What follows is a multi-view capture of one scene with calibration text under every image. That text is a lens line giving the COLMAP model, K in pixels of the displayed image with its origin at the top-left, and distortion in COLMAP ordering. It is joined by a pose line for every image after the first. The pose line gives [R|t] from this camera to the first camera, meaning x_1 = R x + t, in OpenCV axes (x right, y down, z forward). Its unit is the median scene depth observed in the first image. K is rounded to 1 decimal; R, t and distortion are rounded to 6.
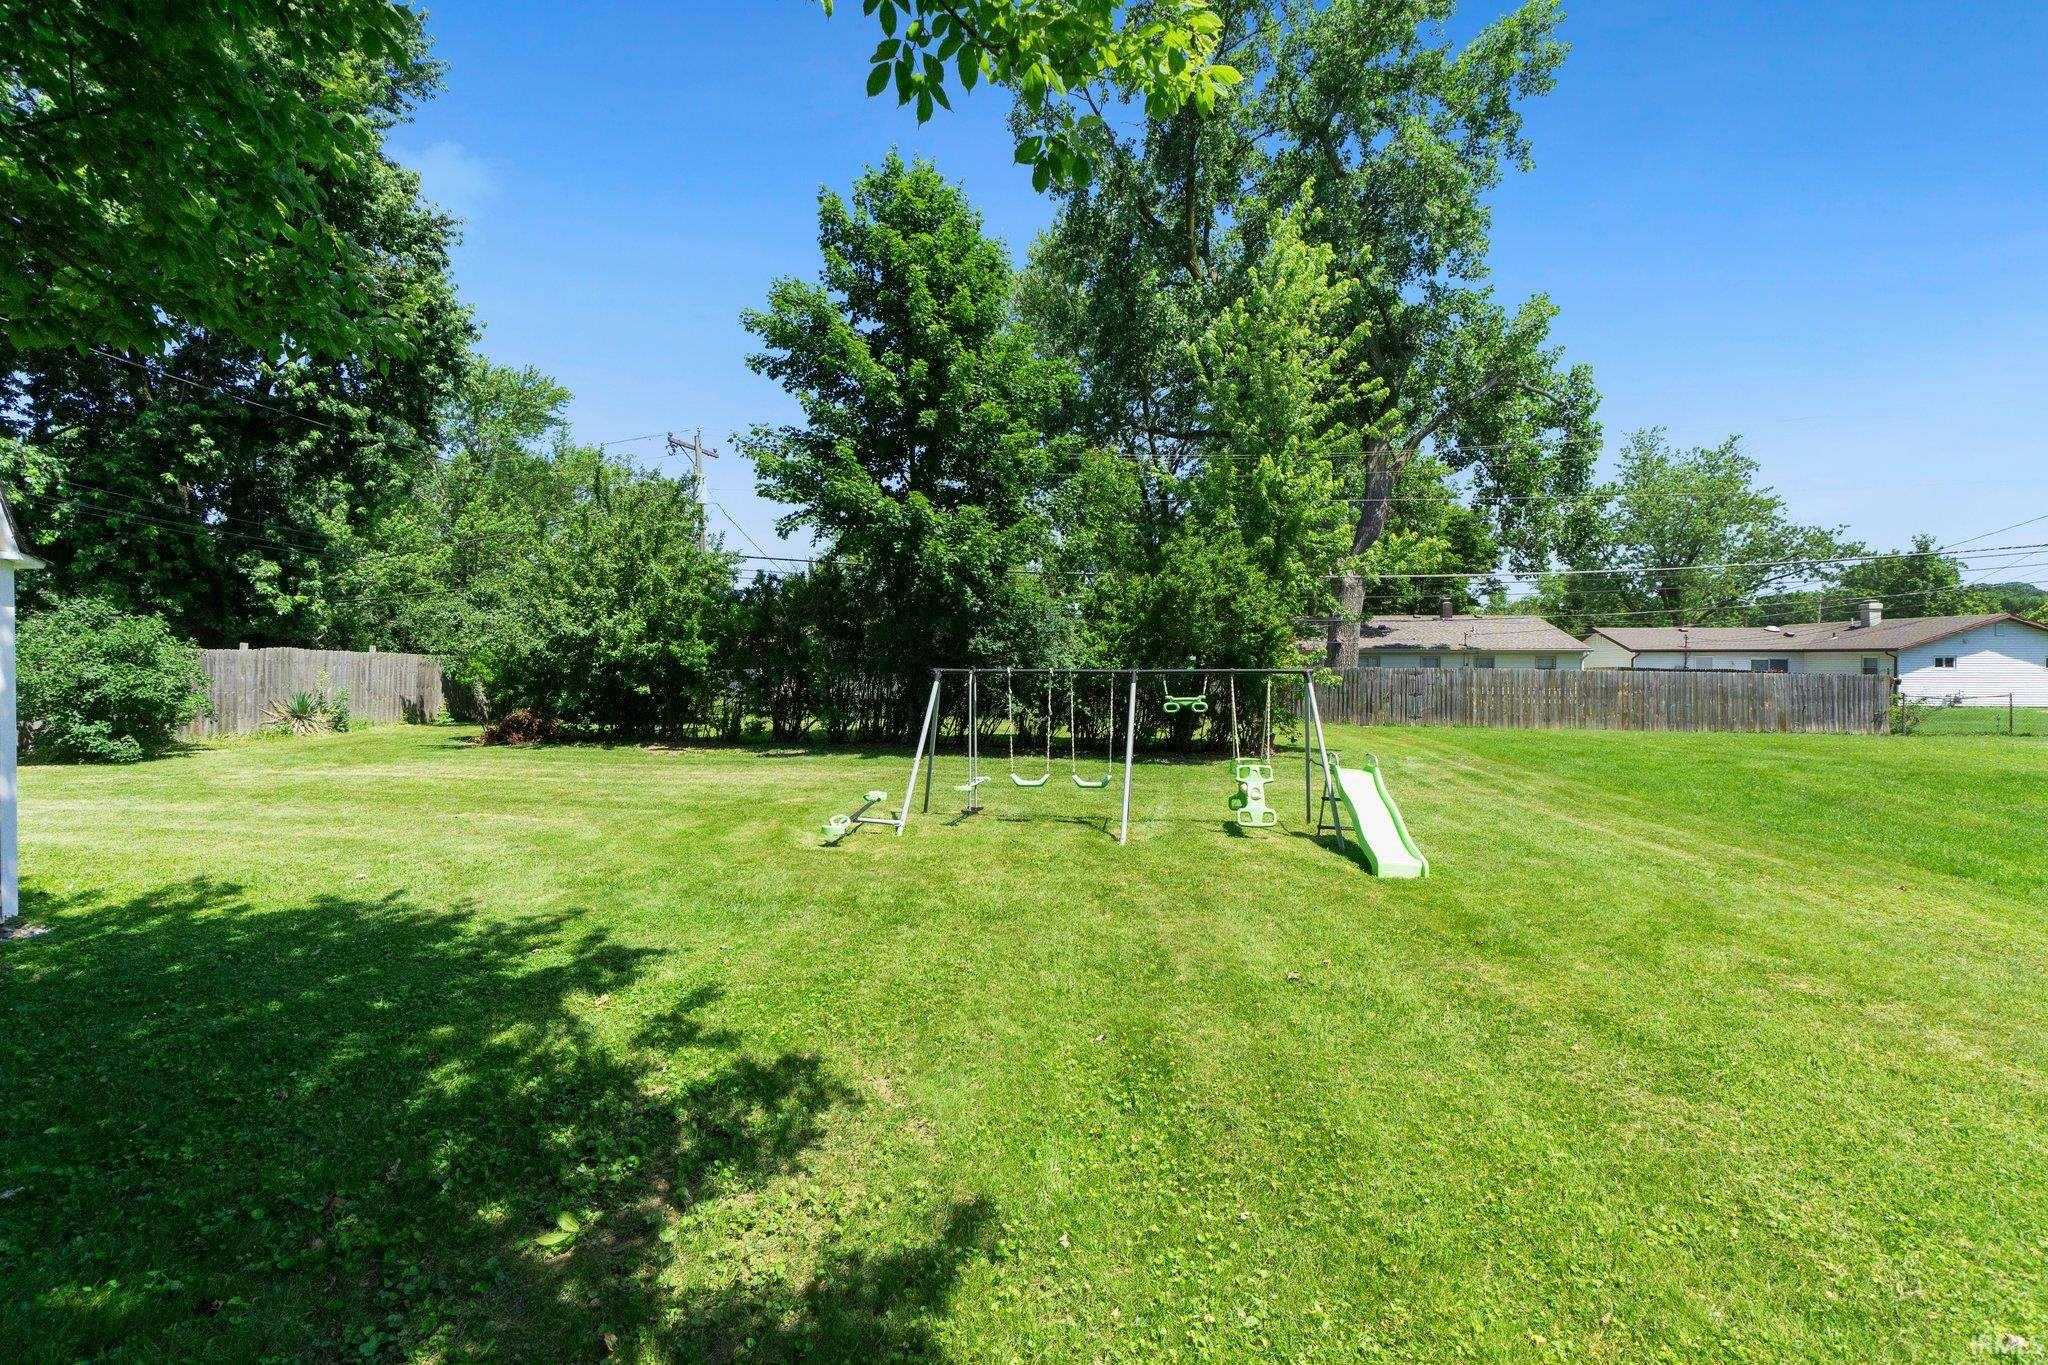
lens RADIAL K [[859.6, 0, 1023.8], [0, 859.6, 653.3], [0, 0, 1]] dist [-0.011954, 0.000137]
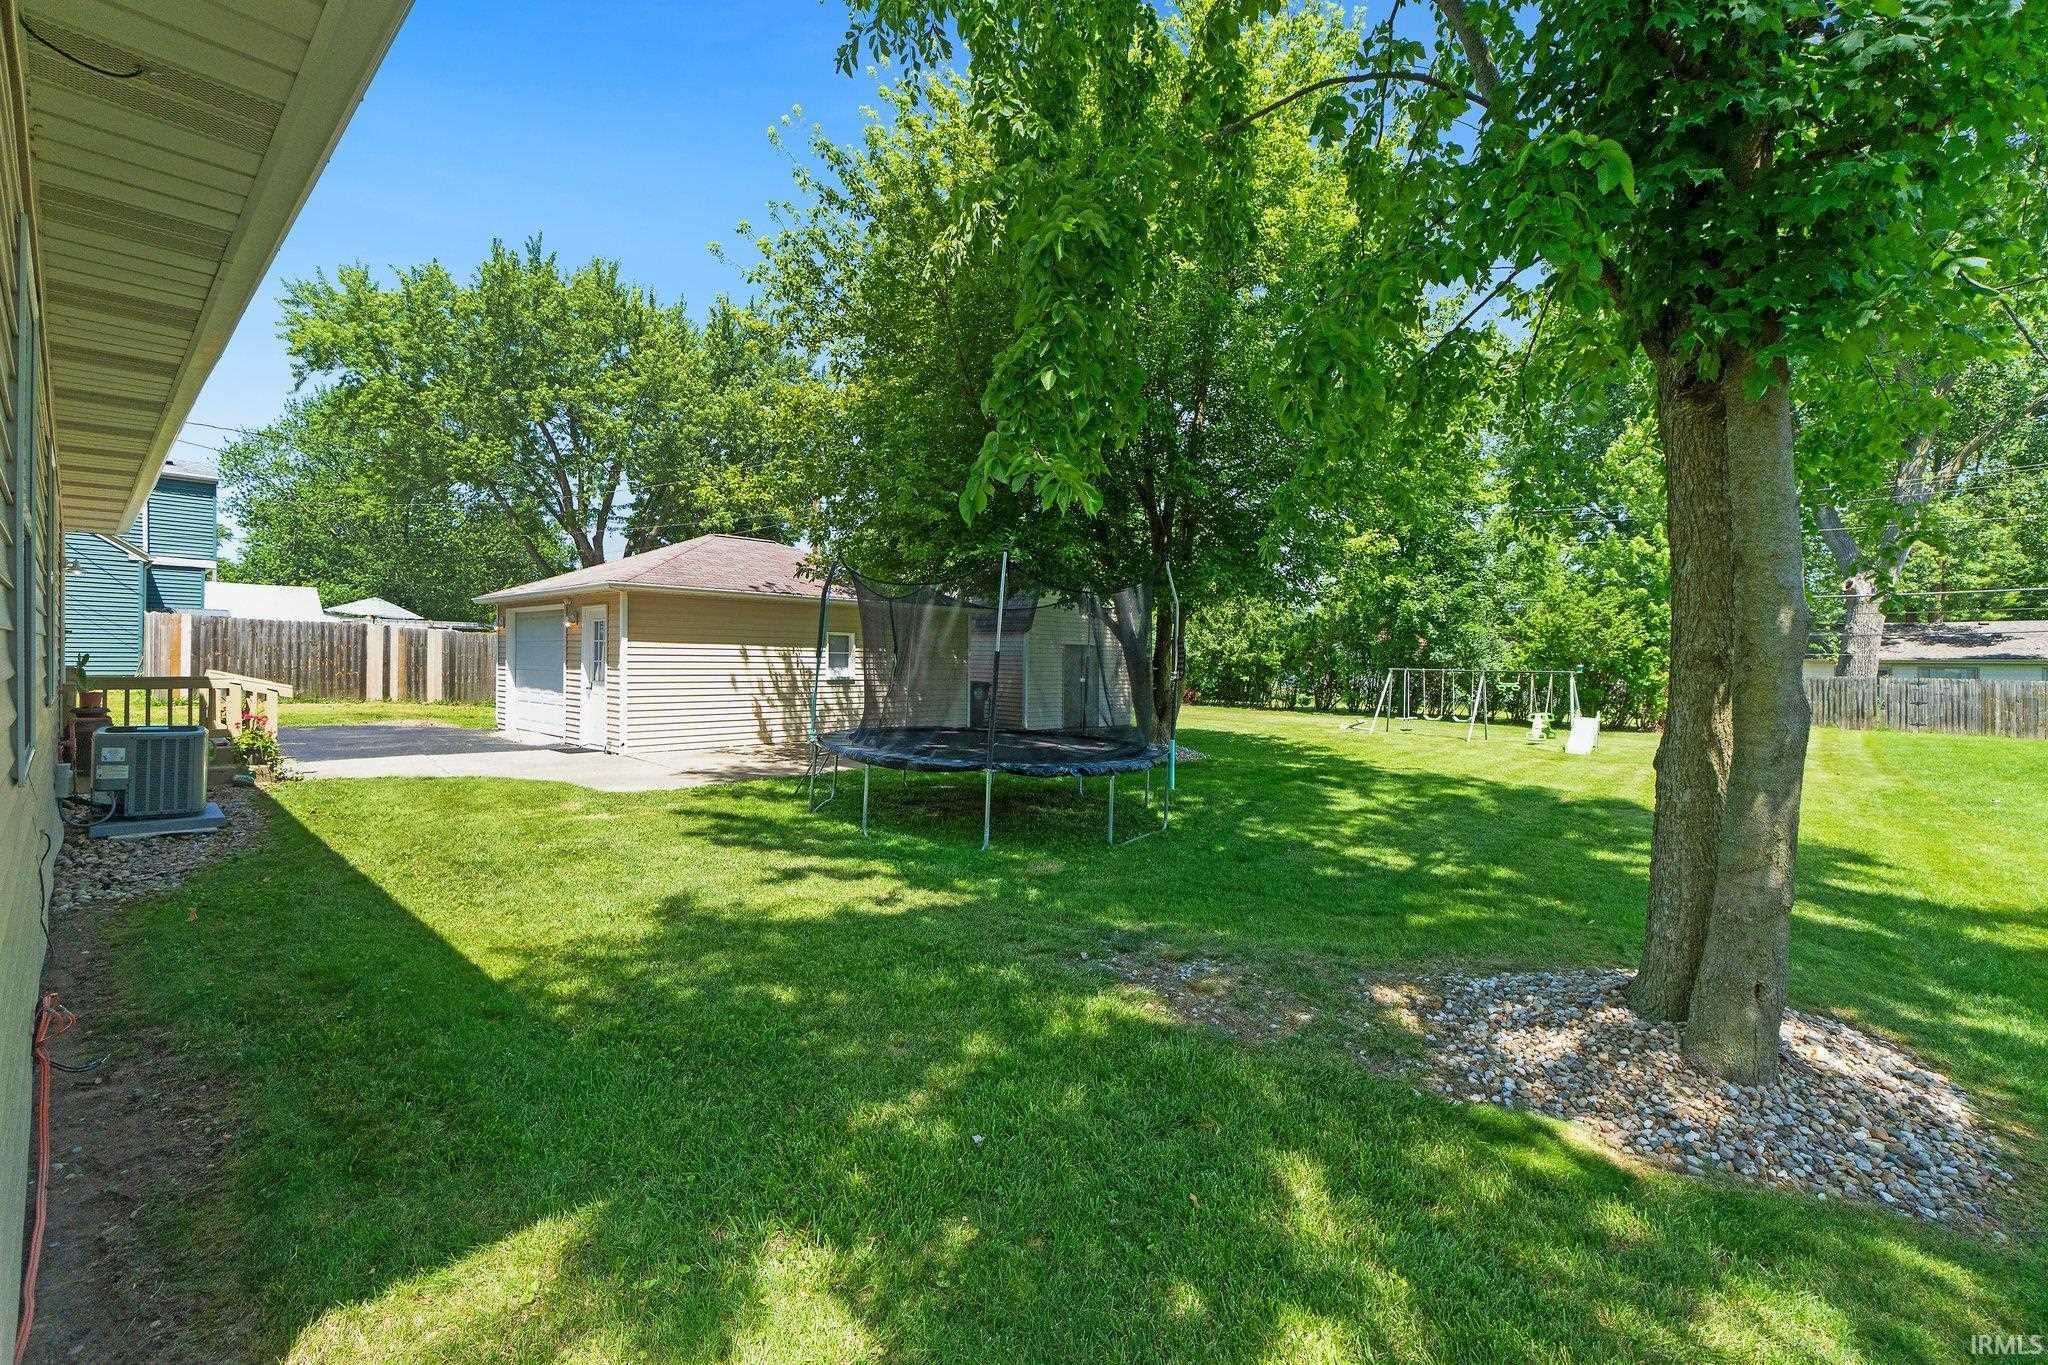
lens RADIAL K [[859.6, 0, 1023.8], [0, 859.6, 653.3], [0, 0, 1]] dist [-0.011954, 0.000137]
pose [[0.828527, 0.007881, -0.559893, 0.206104], [-0.008682, 0.999962, 0.001229, -0.009837], [0.559881, 0.003843, 0.828564, -0.829602]]
